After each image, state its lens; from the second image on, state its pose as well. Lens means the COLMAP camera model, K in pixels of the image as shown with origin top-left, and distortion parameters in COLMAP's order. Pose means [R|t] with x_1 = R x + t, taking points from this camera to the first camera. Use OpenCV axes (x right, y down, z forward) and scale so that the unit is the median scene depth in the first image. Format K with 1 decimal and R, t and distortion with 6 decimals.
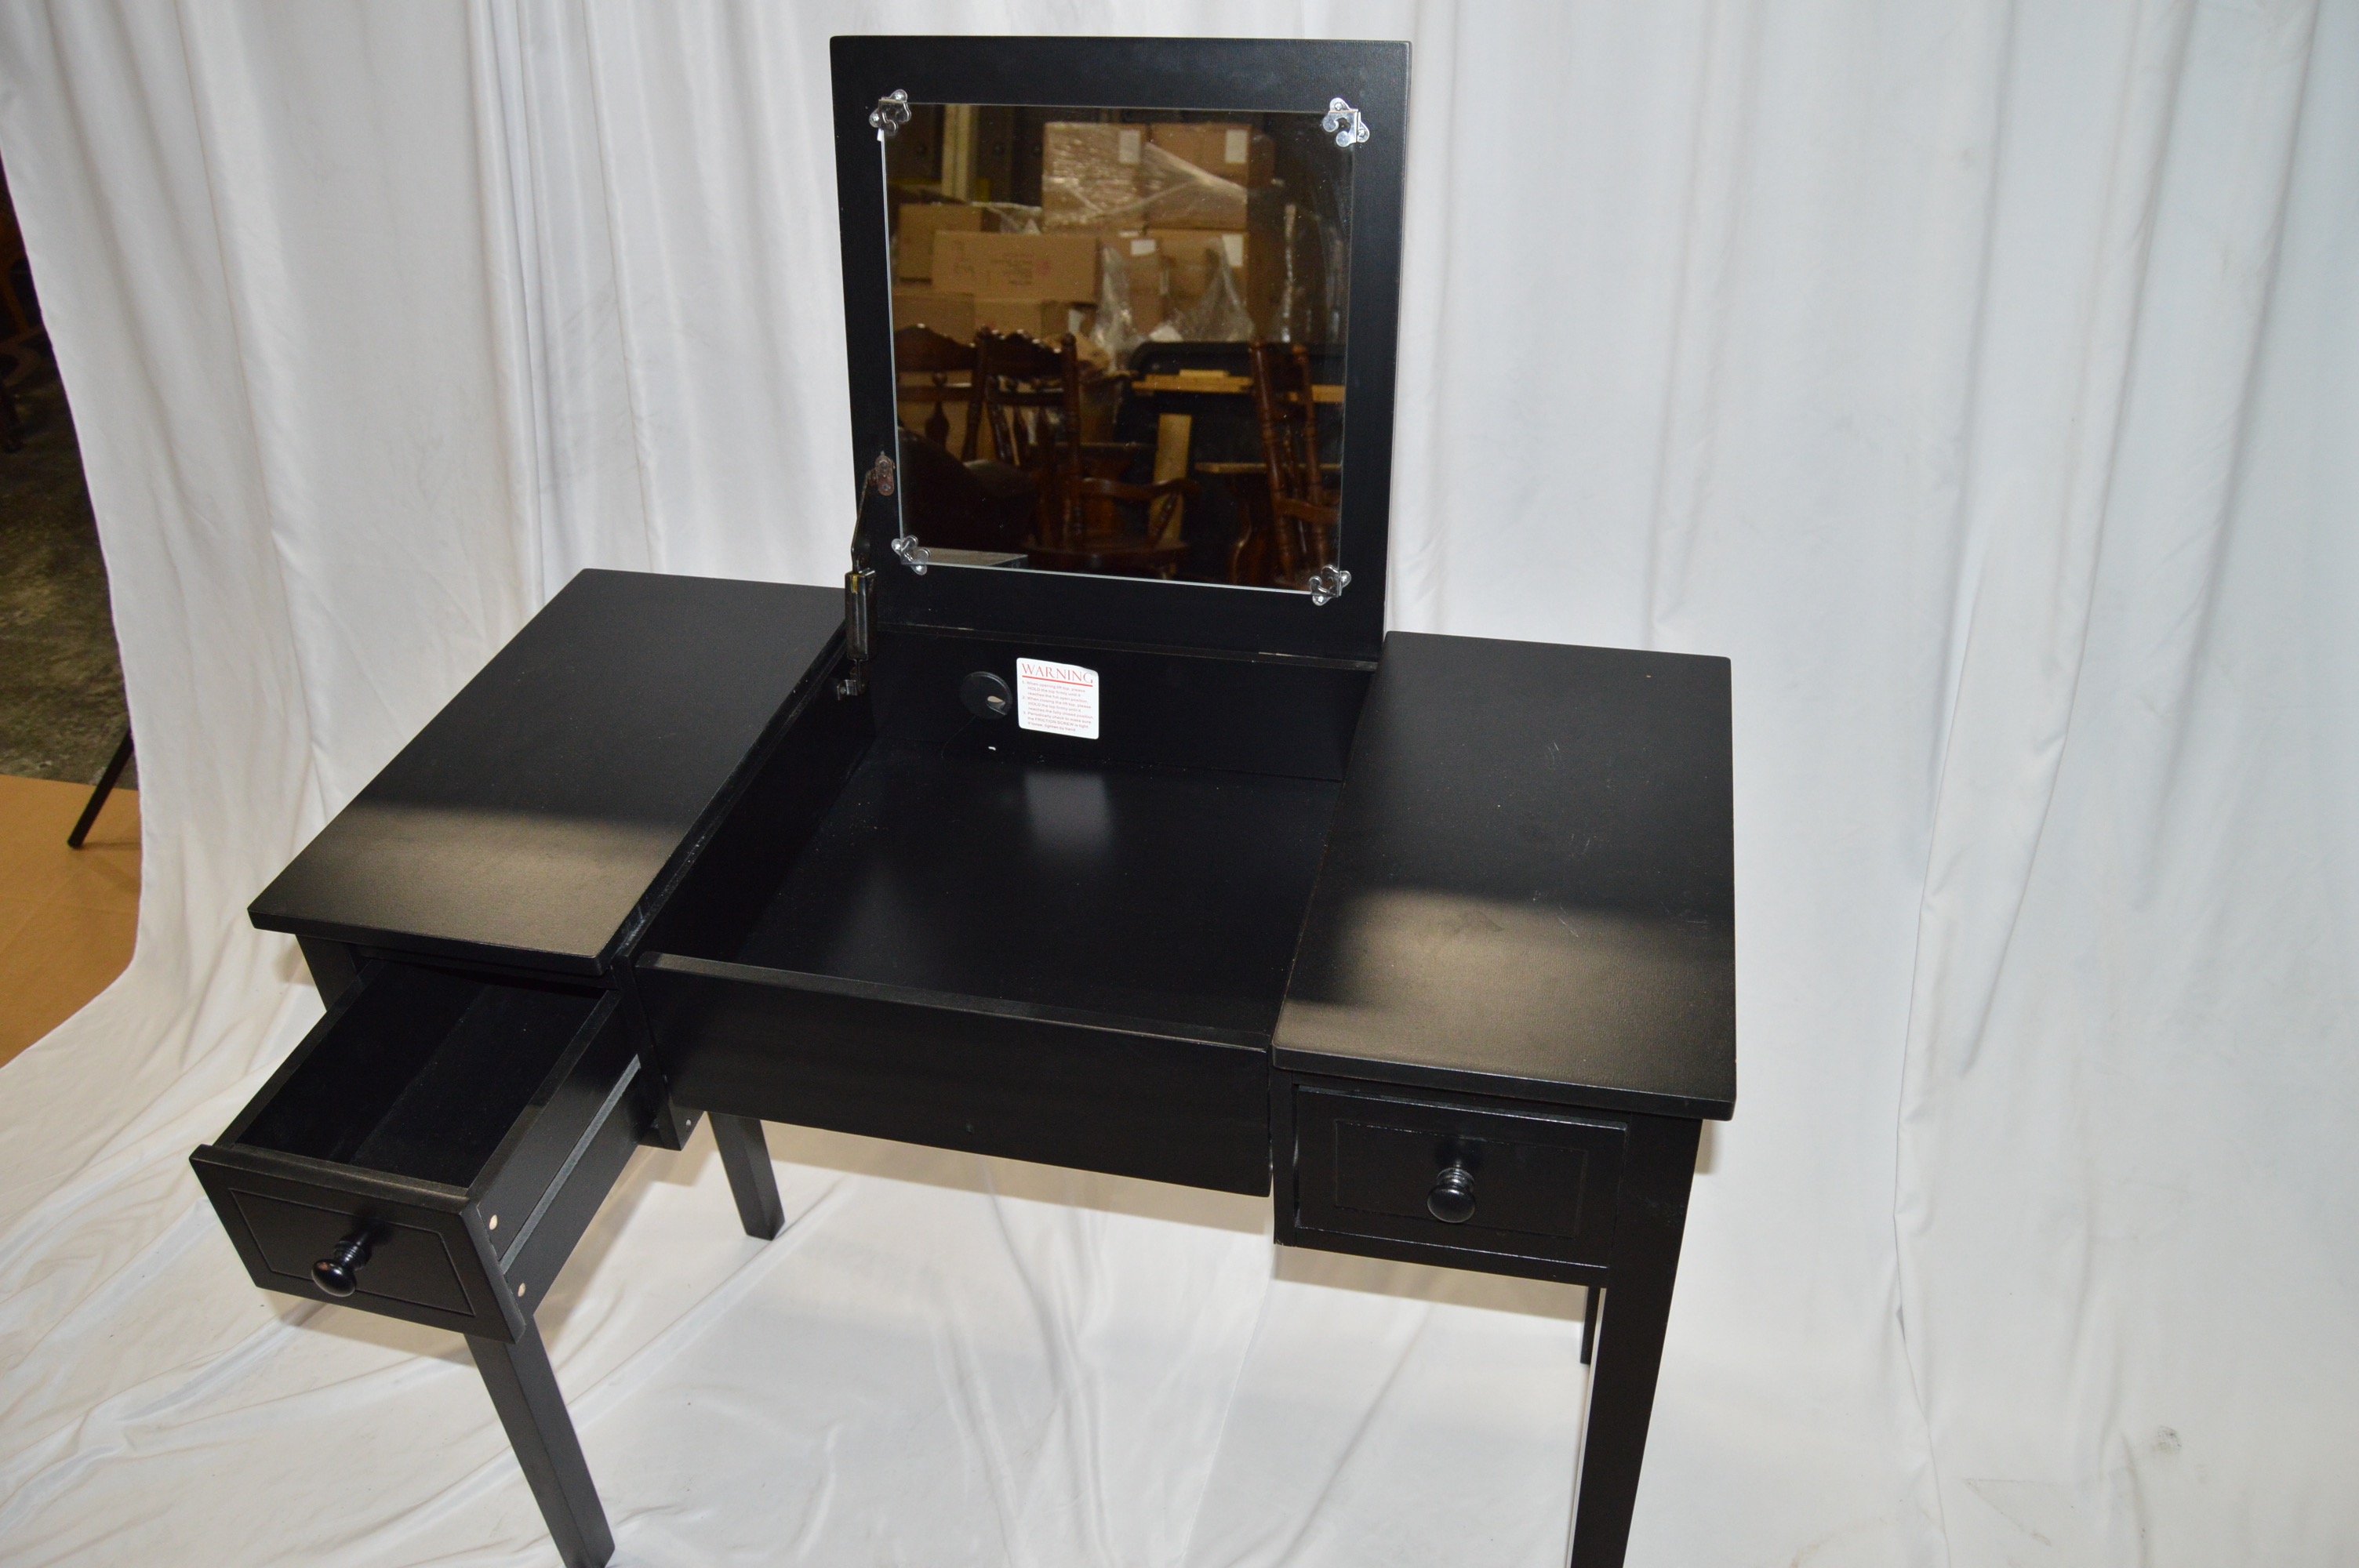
lens RADIAL K [[1857.4, 0, 1177.4], [0, 1857.4, 783.3], [0, 0, 1]] dist [-0.070311, 0.004672]
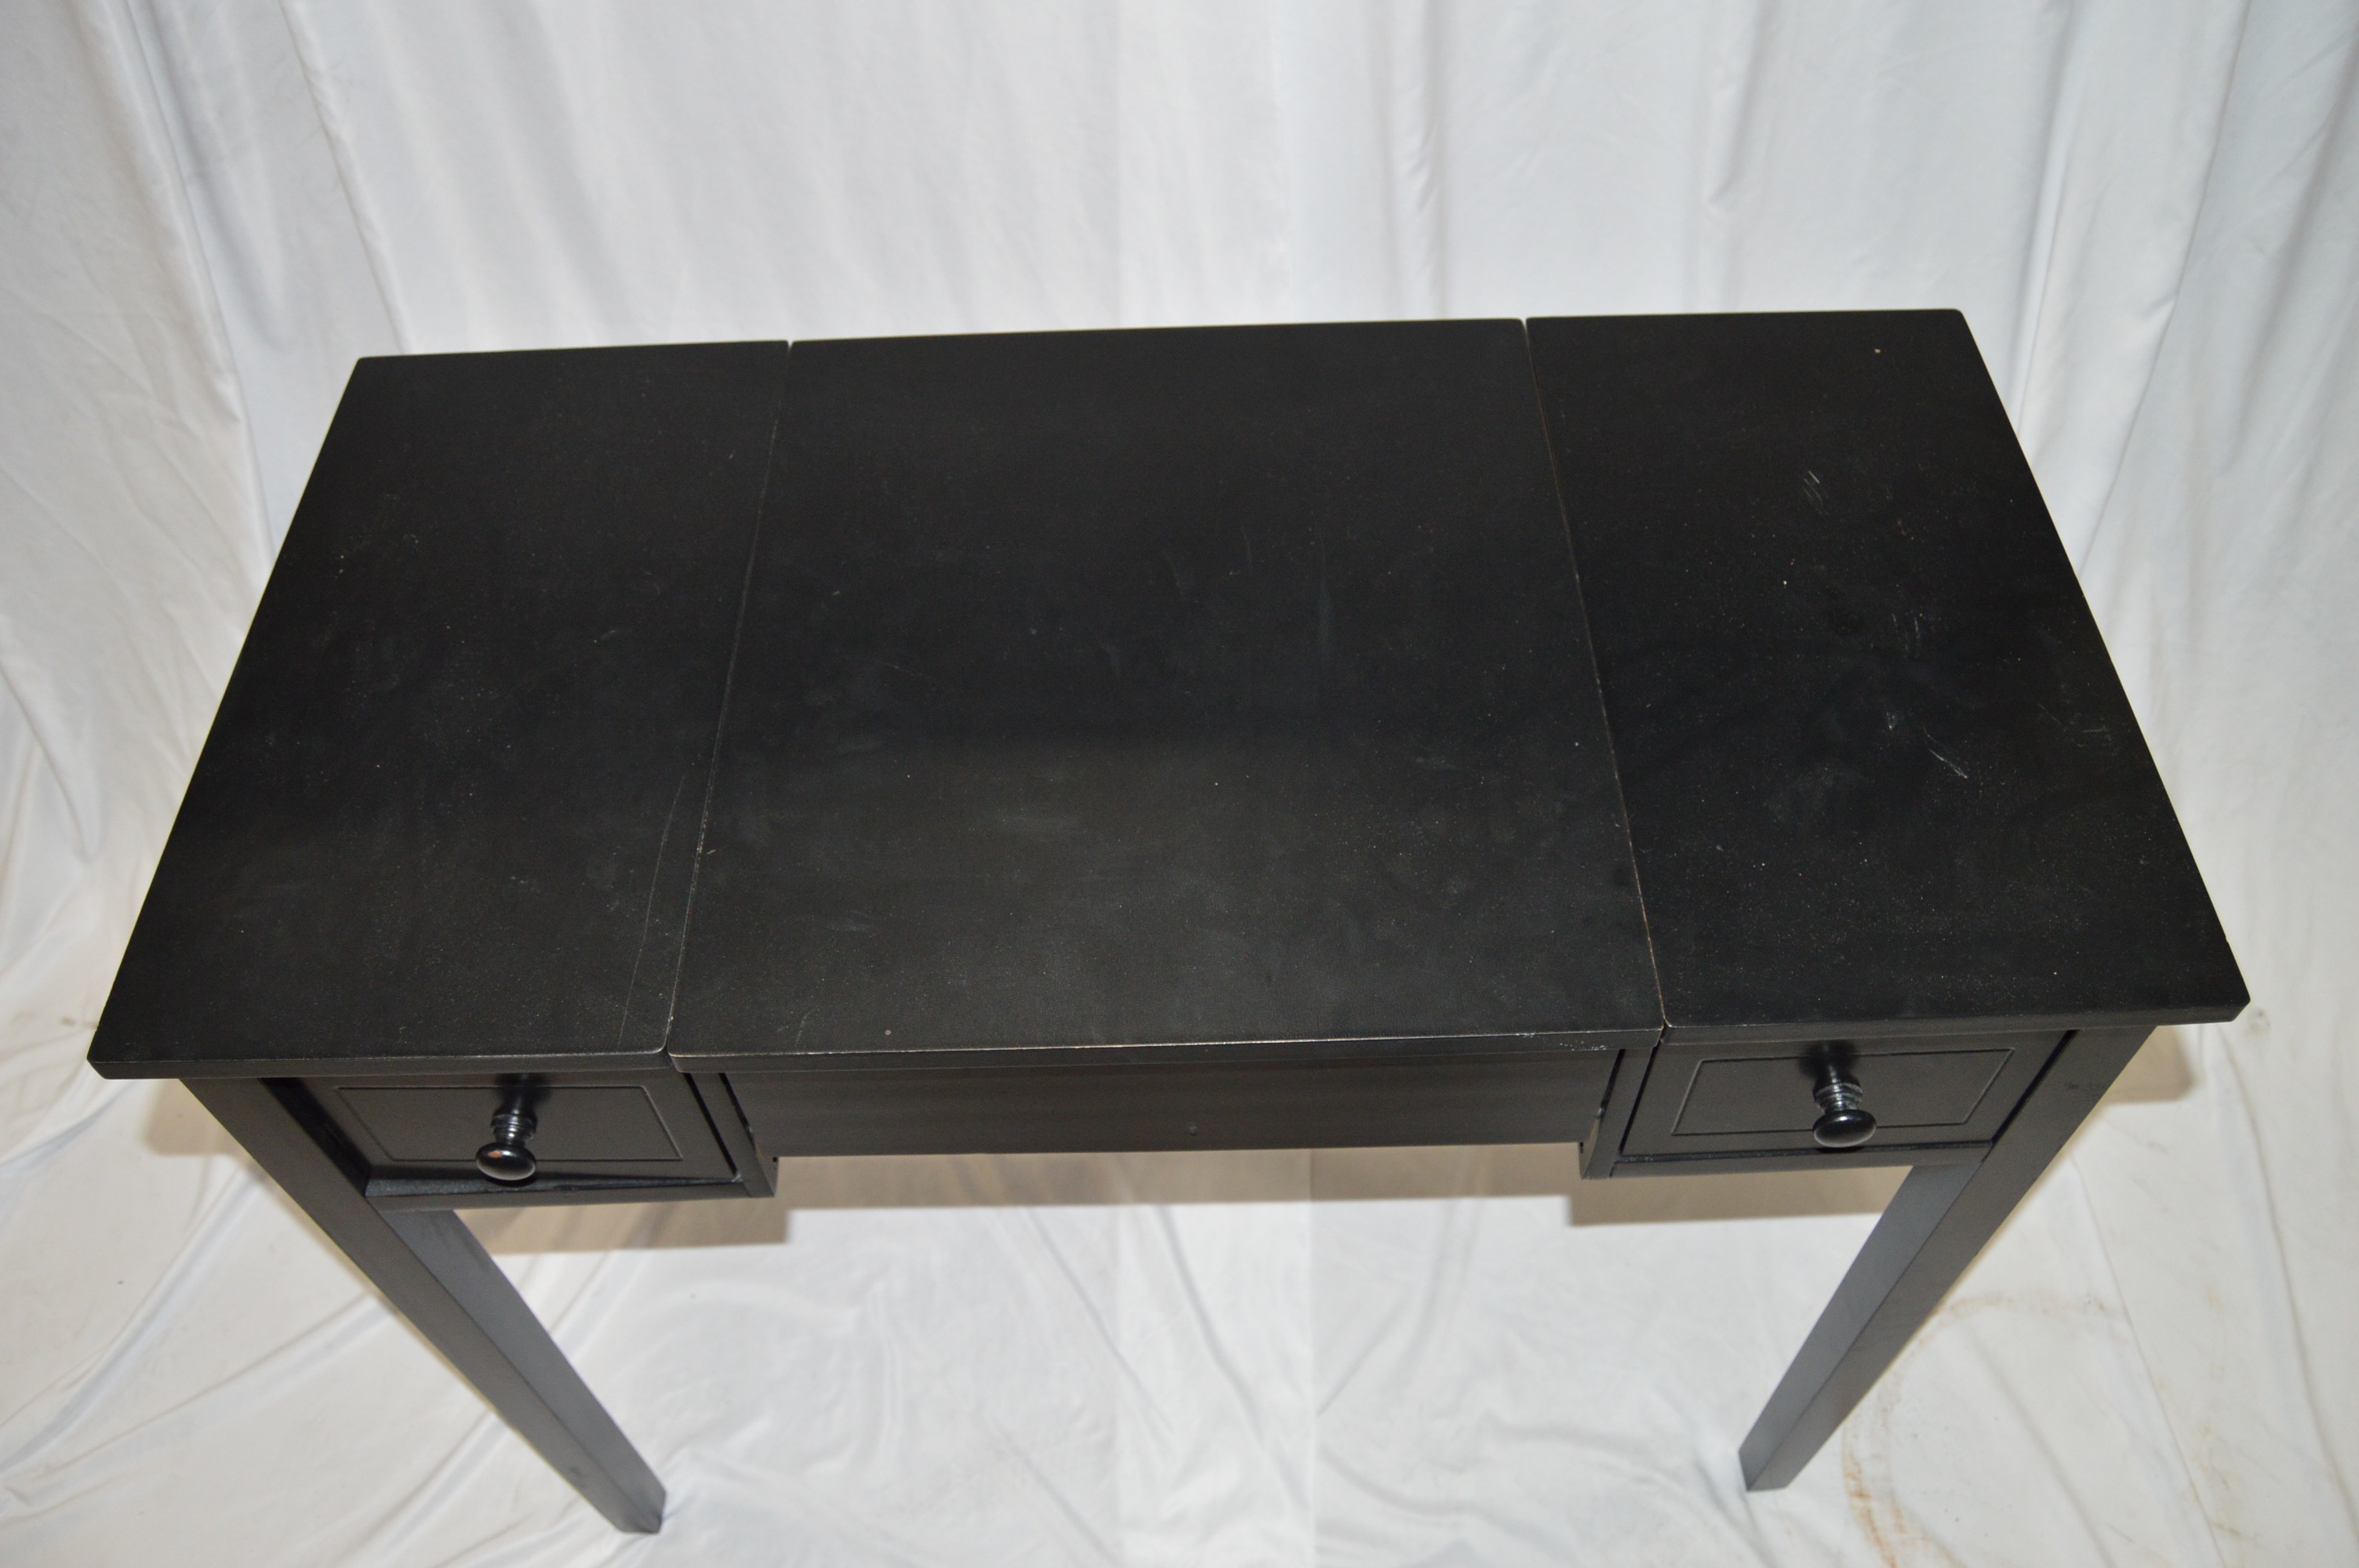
lens RADIAL K [[1857.4, 0, 1181.2], [0, 1857.4, 782.7], [0, 0, 1]] dist [-0.070311, 0.004672]
pose [[0.970196, -0.180147, 0.162069, -0.145574], [0.125006, 0.945036, 0.302126, -0.120927], [-0.207588, -0.272862, 0.939390, 0.220539]]
